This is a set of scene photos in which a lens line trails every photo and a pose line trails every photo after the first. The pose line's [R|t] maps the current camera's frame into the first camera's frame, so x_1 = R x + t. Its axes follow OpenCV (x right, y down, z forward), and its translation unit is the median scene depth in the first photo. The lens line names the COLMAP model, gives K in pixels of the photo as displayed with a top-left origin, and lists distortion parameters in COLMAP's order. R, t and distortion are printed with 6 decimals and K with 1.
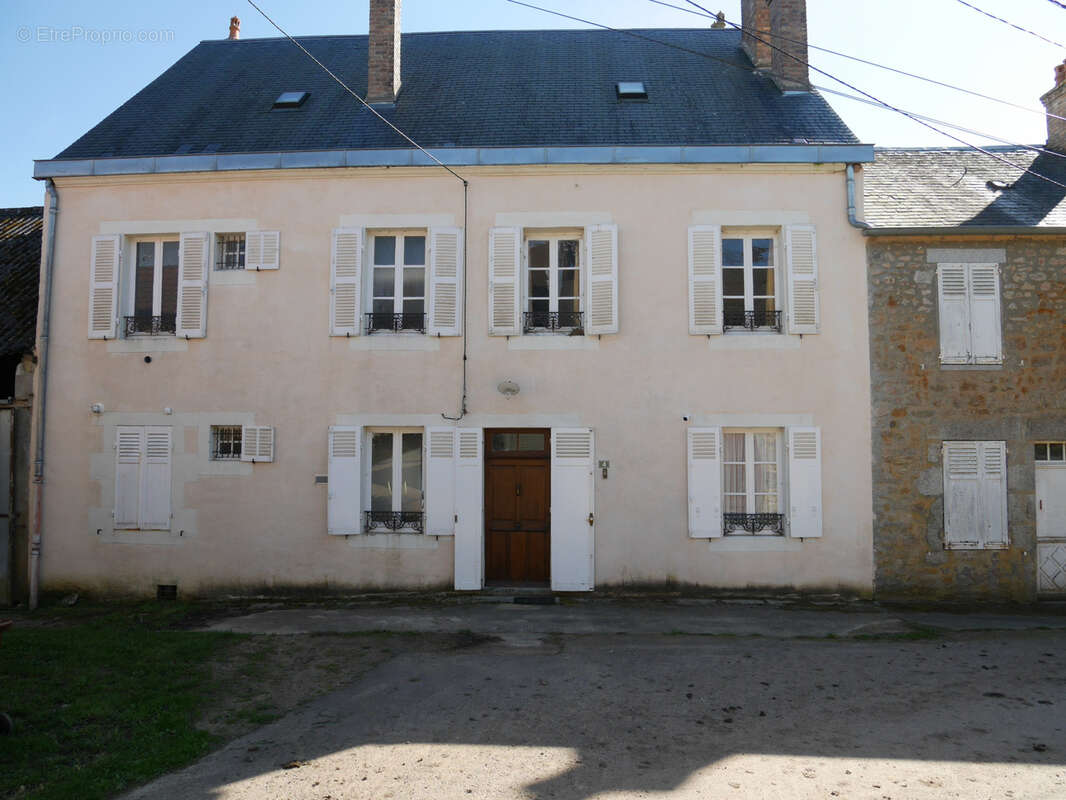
lens RADIAL K [[771.2, 0, 539.6], [0, 771.2, 397.9], [0, 0, 1]] dist [-0.076991, 0.035205]
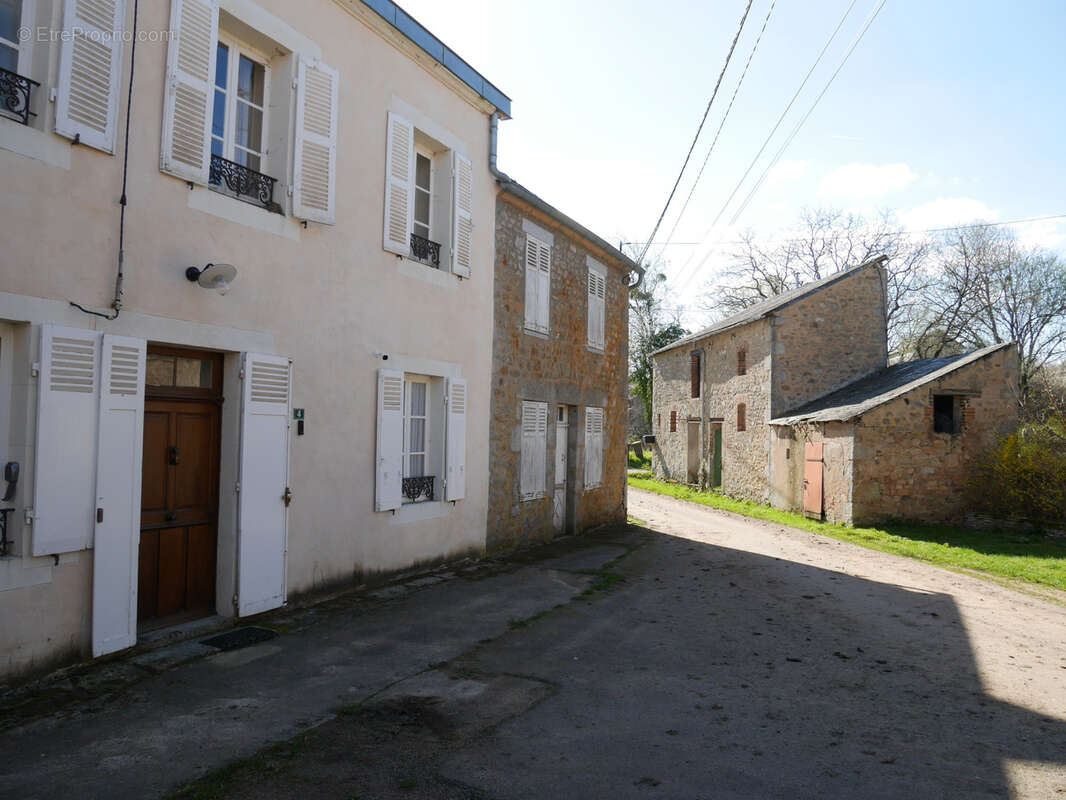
lens RADIAL K [[771.2, 0, 535.1], [0, 771.2, 395.4], [0, 0, 1]] dist [-0.076991, 0.035205]
pose [[0.389224, 0.045242, 0.920031, -0.455535], [-0.075901, 0.996972, -0.016915, 0.066632], [-0.918011, -0.063248, 0.391480, 0.557093]]
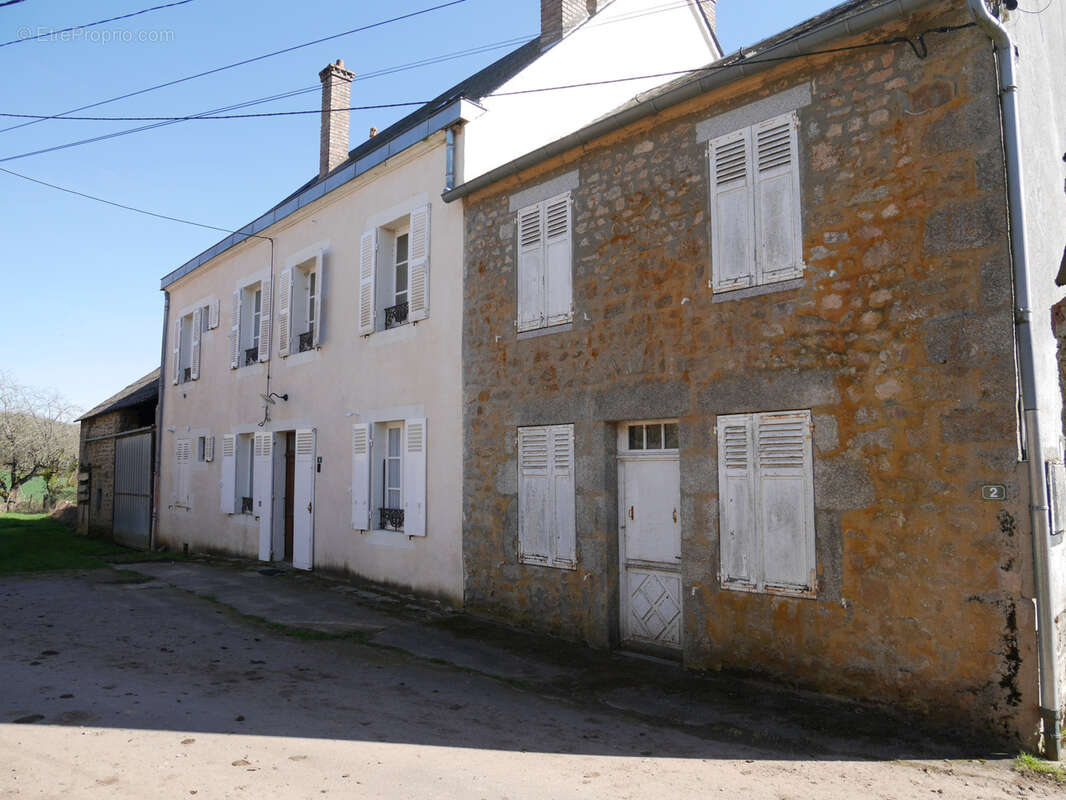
lens RADIAL K [[771.2, 0, 531.4], [0, 771.2, 394.7], [0, 0, 1]] dist [-0.076991, 0.035205]
pose [[0.705106, -0.071495, -0.705488, 1.119360], [0.047658, 0.997433, -0.053450, 0.066552], [0.707498, 0.004066, 0.706703, 0.427017]]
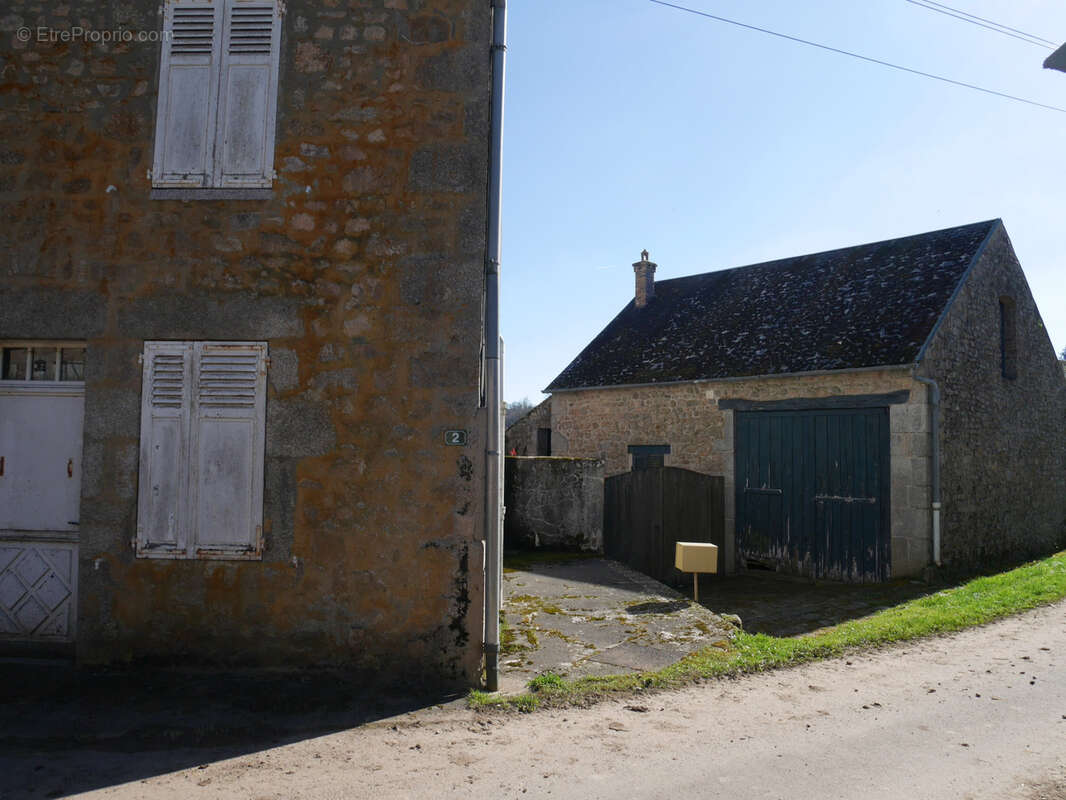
lens RADIAL K [[771.2, 0, 528.1], [0, 771.2, 400.6], [0, 0, 1]] dist [-0.076991, 0.035205]
pose [[0.999644, 0.013417, 0.023071, 1.017900], [-0.013437, 0.999909, 0.000718, 0.092836], [-0.023060, -0.001028, 0.999734, 0.483131]]
